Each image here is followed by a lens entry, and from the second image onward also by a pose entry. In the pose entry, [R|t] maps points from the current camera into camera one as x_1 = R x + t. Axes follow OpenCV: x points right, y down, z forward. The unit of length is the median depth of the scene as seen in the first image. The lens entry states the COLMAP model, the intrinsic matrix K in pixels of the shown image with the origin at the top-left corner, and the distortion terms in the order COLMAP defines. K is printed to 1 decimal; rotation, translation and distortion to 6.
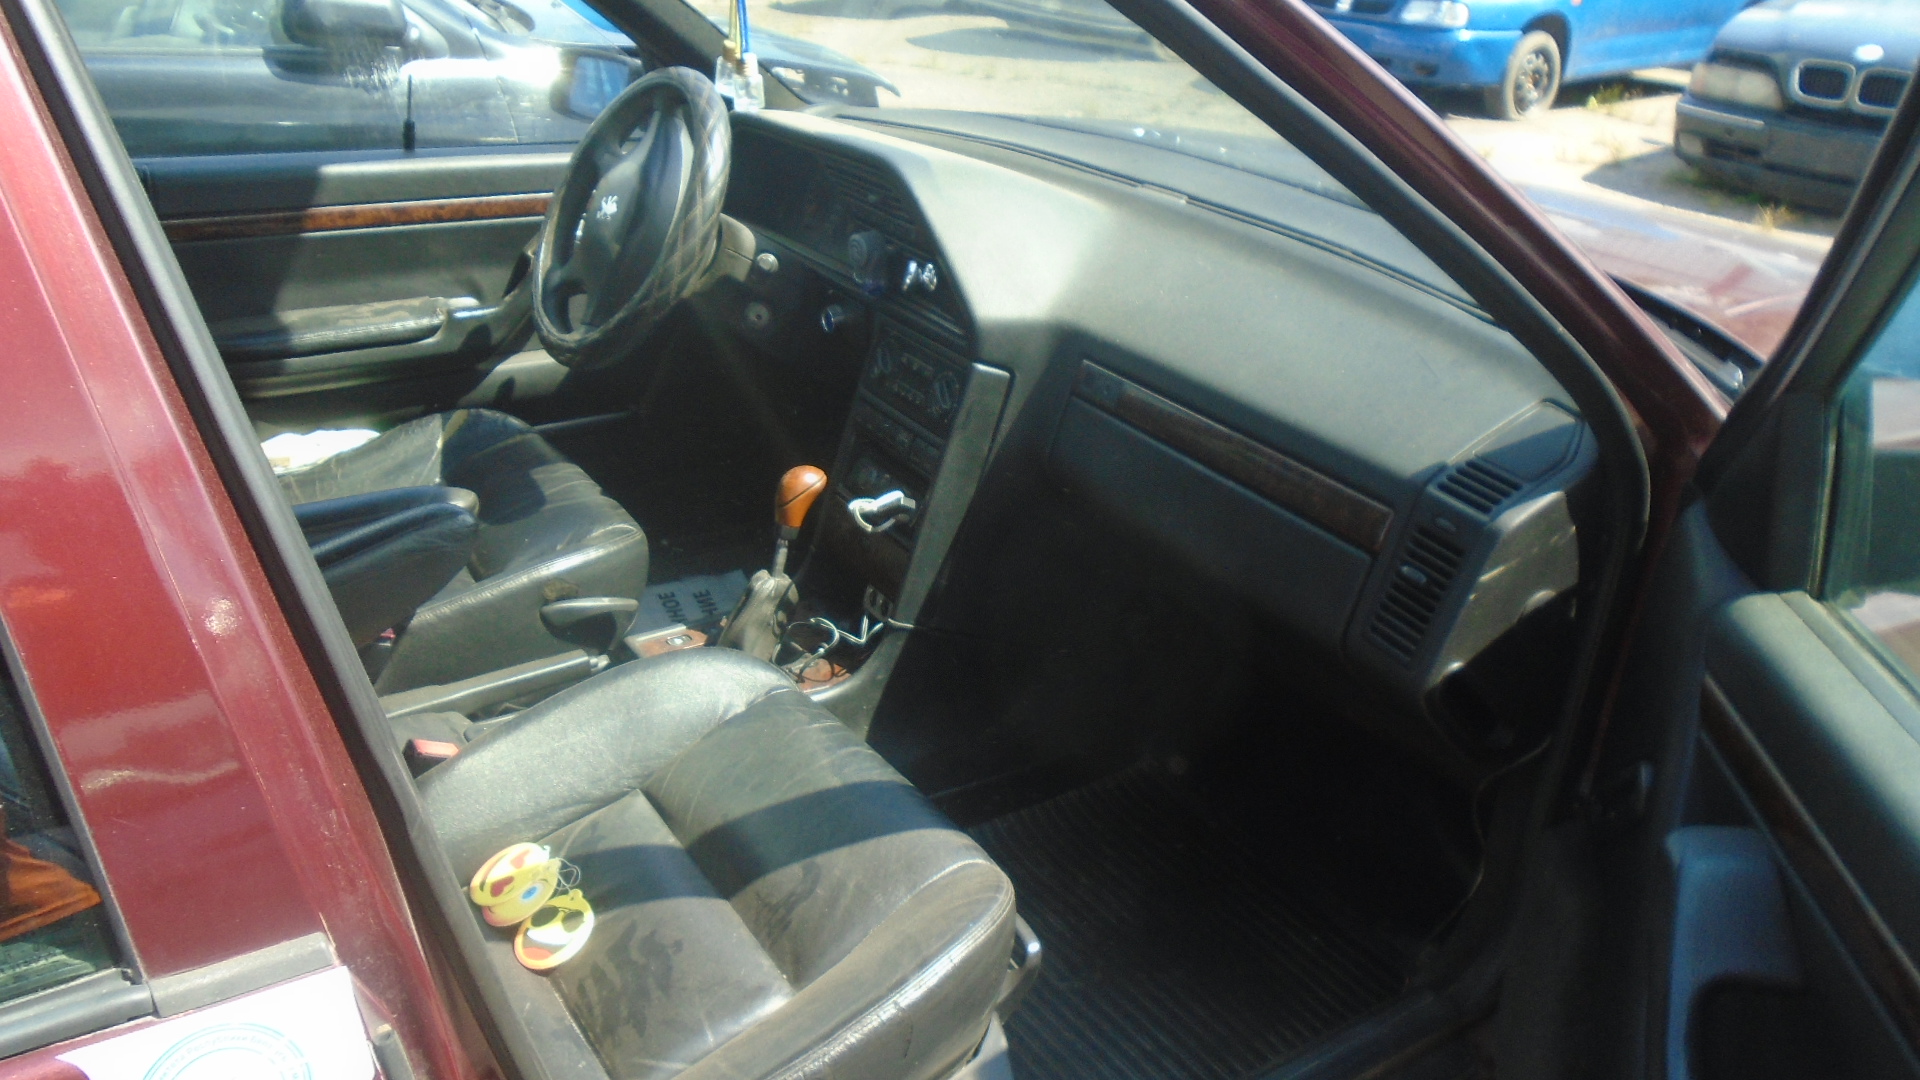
lens RADIAL K [[1460.2, 0, 960.9], [0, 1460.2, 540.2], [0, 0, 1]] dist [-0.021485, 0.011864]
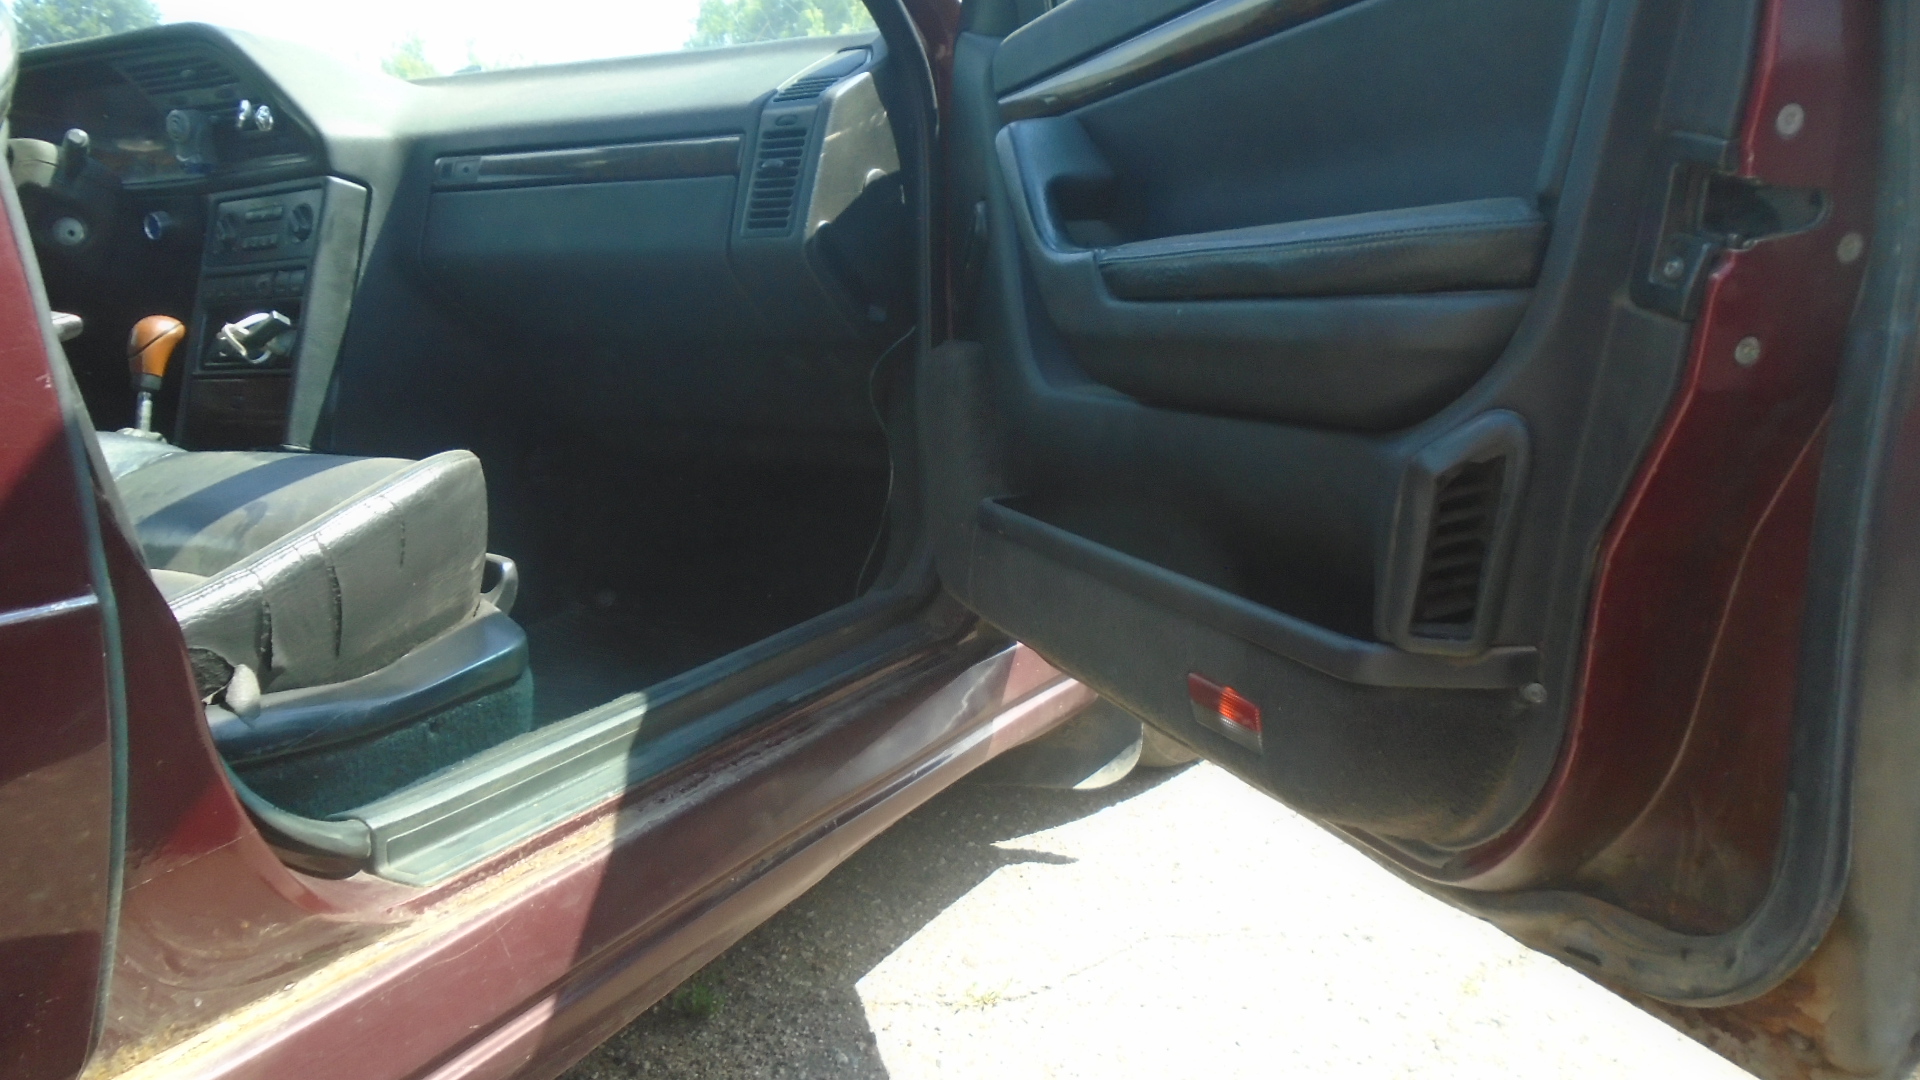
lens RADIAL K [[1460.2, 0, 961.6], [0, 1460.2, 539.1], [0, 0, 1]] dist [-0.021485, 0.011864]
pose [[0.881077, -0.164556, 0.443423, -0.091735], [0.258875, 0.952409, -0.160938, 0.394147], [-0.395837, 0.256590, 0.881745, -0.014315]]
